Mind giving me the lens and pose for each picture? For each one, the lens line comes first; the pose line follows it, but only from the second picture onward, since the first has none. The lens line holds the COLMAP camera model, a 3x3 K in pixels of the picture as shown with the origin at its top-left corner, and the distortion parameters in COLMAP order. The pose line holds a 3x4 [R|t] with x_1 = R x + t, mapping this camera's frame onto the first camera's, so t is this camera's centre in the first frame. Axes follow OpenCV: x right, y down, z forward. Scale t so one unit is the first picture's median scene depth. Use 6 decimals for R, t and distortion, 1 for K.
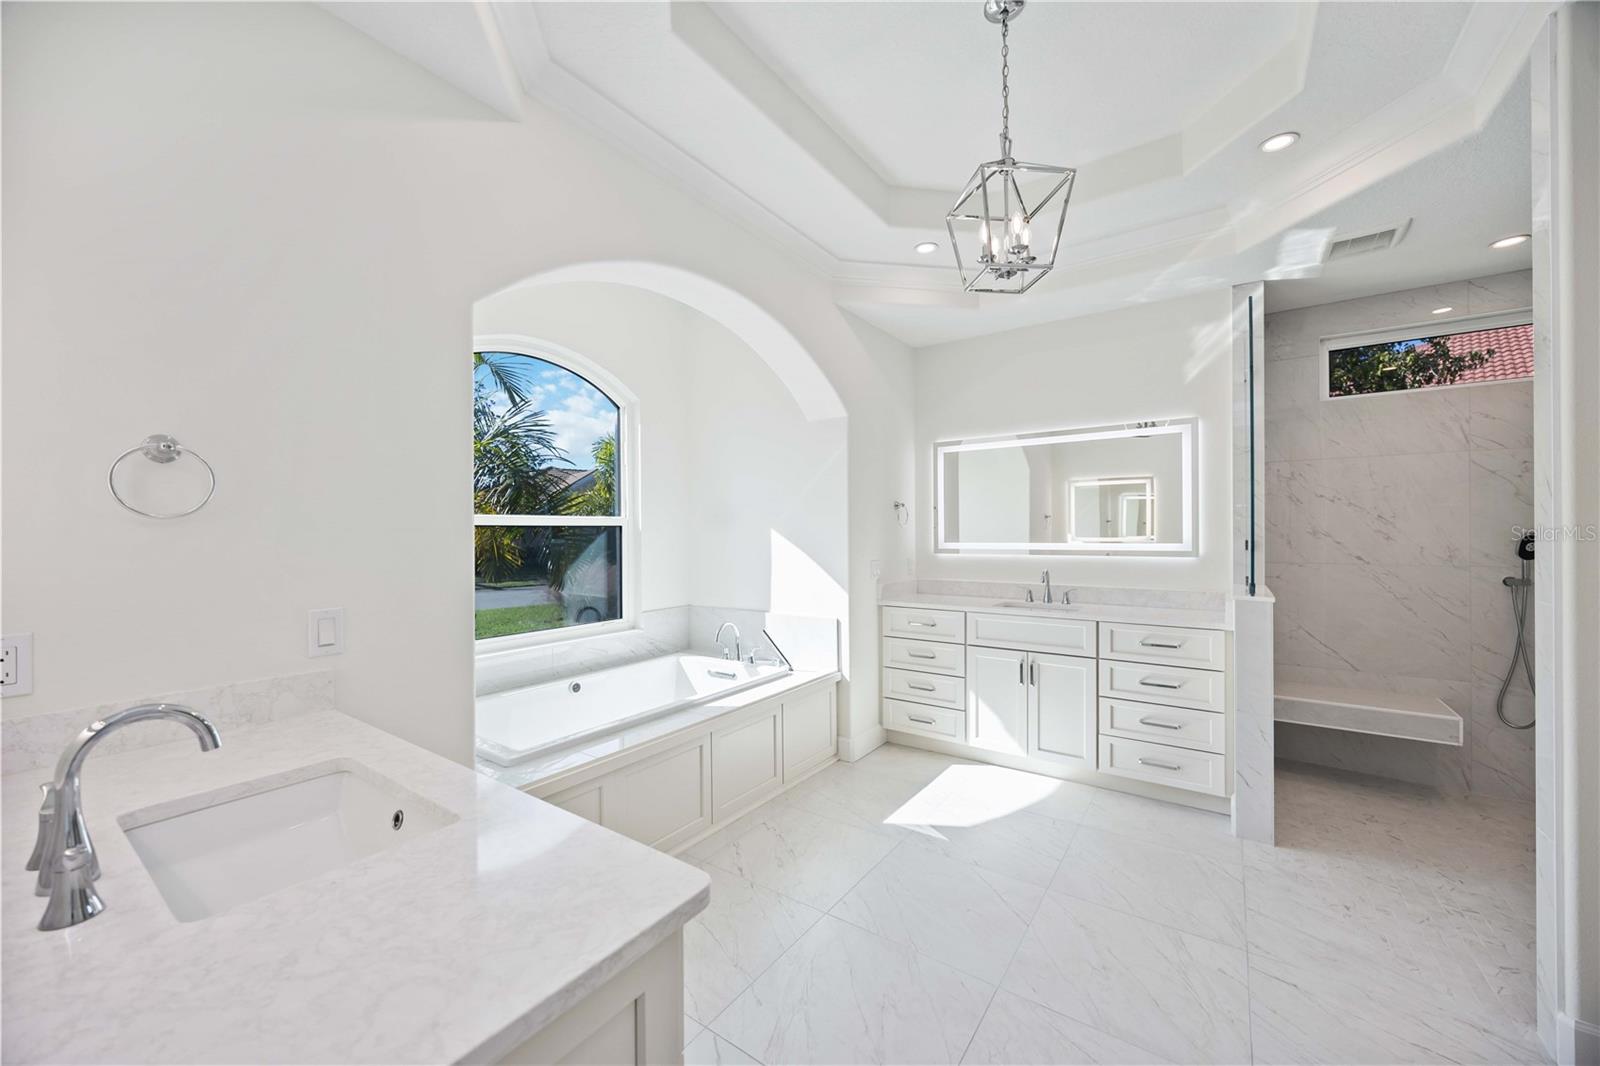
lens RADIAL K [[614.1, 0, 800.0], [0, 614.1, 533.0], [0, 0, 1]] dist [-0.003126, 0.000102]
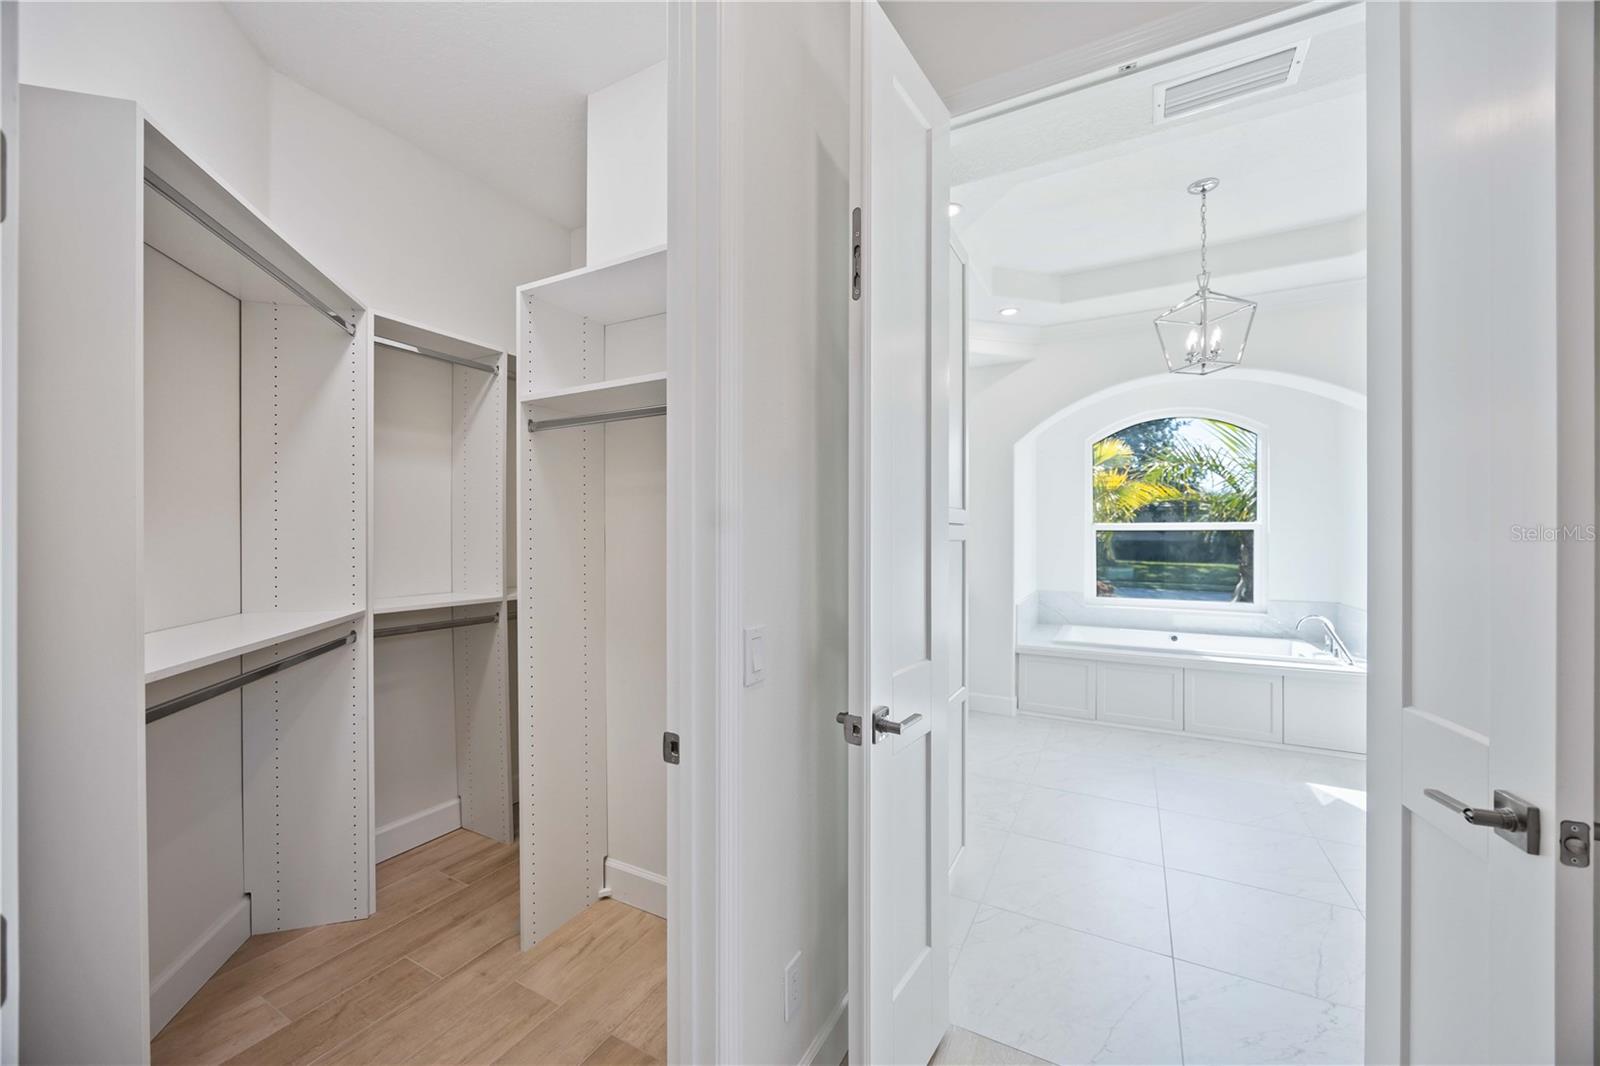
lens RADIAL K [[614.1, 0, 800.0], [0, 614.1, 533.0], [0, 0, 1]] dist [-0.003126, 0.000102]
pose [[0.113973, 0.005465, -0.993469, 0.880963], [0.002961, 0.999979, 0.005840, -0.016016], [0.993479, -0.003607, 0.113955, -0.074228]]
